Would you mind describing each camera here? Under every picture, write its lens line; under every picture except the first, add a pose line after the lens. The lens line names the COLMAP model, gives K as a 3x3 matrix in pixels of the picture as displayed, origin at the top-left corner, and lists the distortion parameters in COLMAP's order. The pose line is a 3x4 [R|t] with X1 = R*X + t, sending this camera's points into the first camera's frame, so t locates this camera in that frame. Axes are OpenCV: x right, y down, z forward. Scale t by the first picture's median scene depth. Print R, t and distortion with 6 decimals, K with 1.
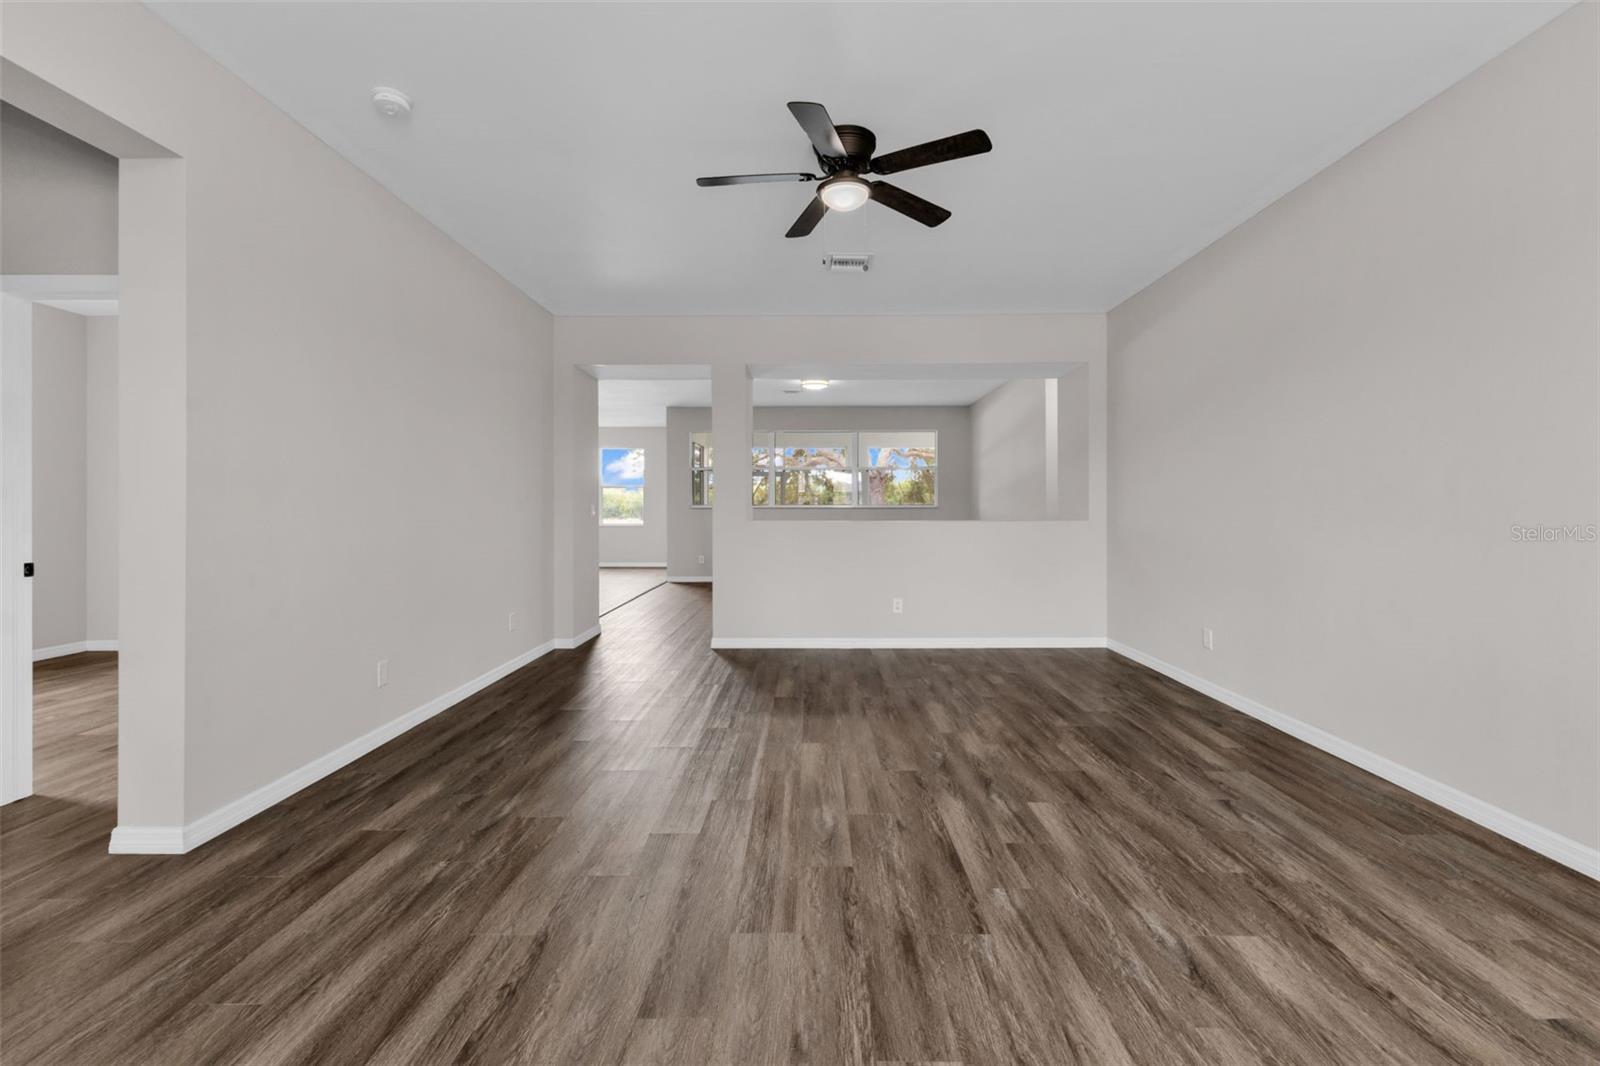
lens RADIAL K [[709.5, 0, 782.0], [0, 709.5, 502.8], [0, 0, 1]] dist [0.013857, -0.002364]
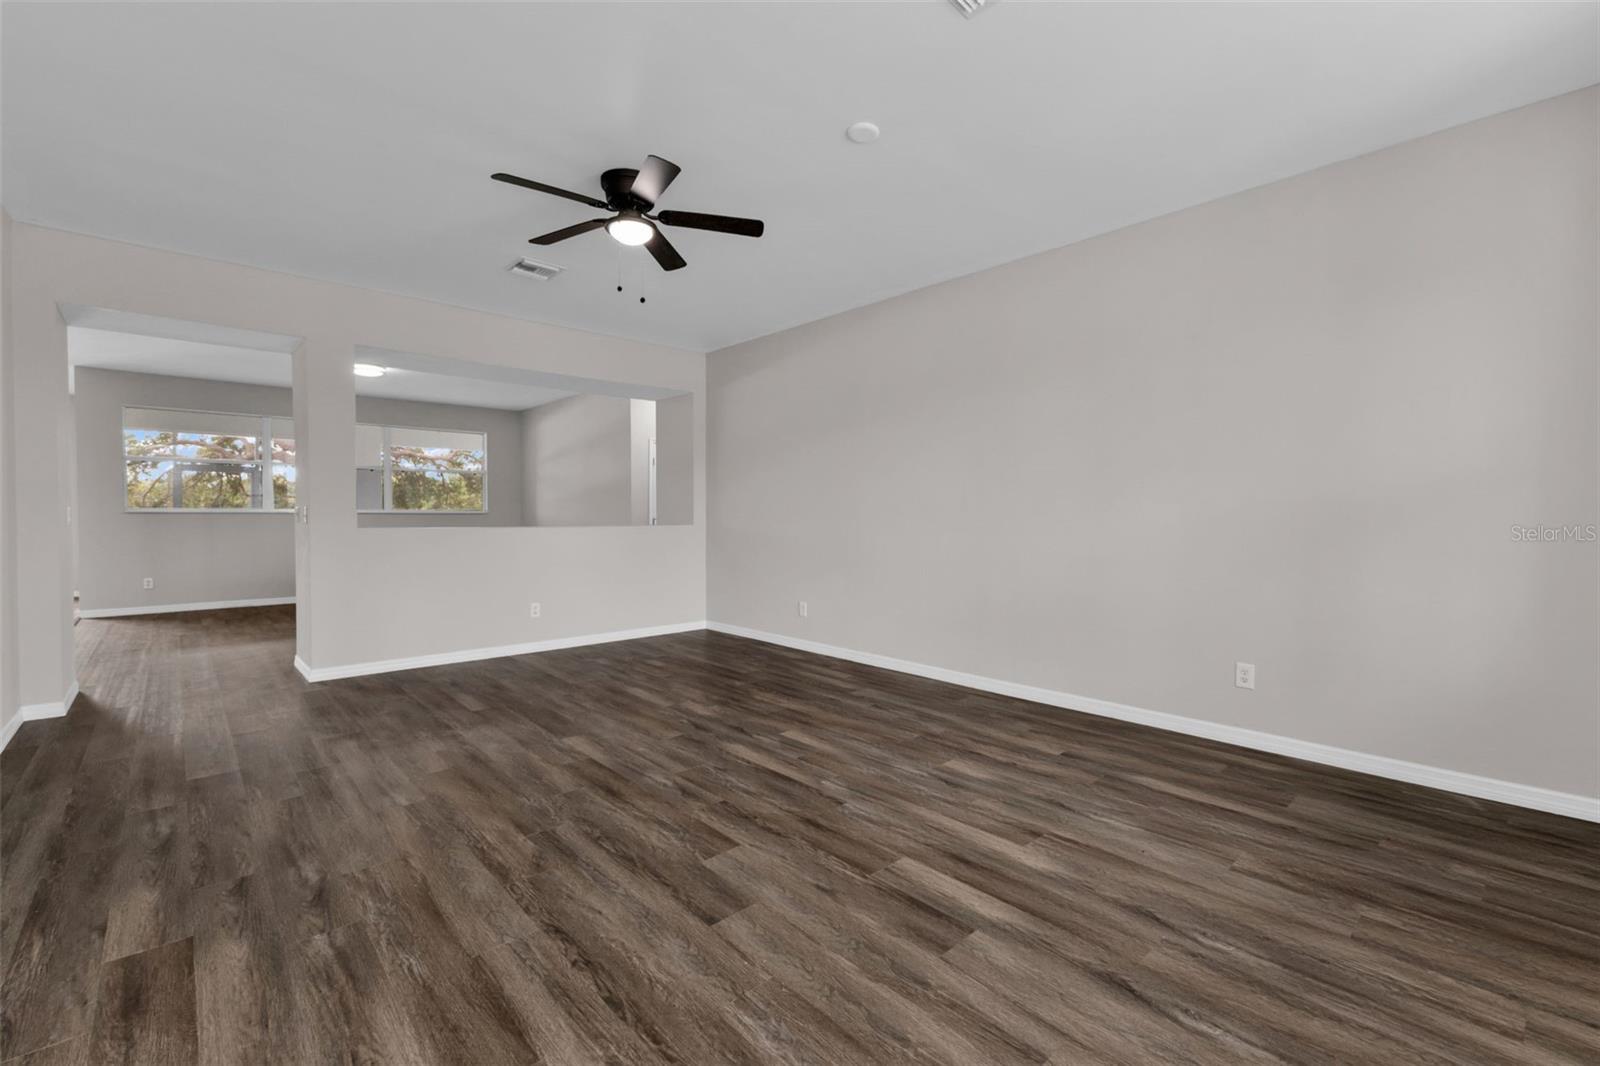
lens RADIAL K [[709.5, 0, 801.7], [0, 709.5, 533.5], [0, 0, 1]] dist [0.013857, -0.002364]
pose [[0.721967, -0.014446, 0.691776, -0.612235], [-0.009783, 0.999469, 0.031082, -0.002027], [-0.691858, -0.029208, 0.721443, 0.008263]]
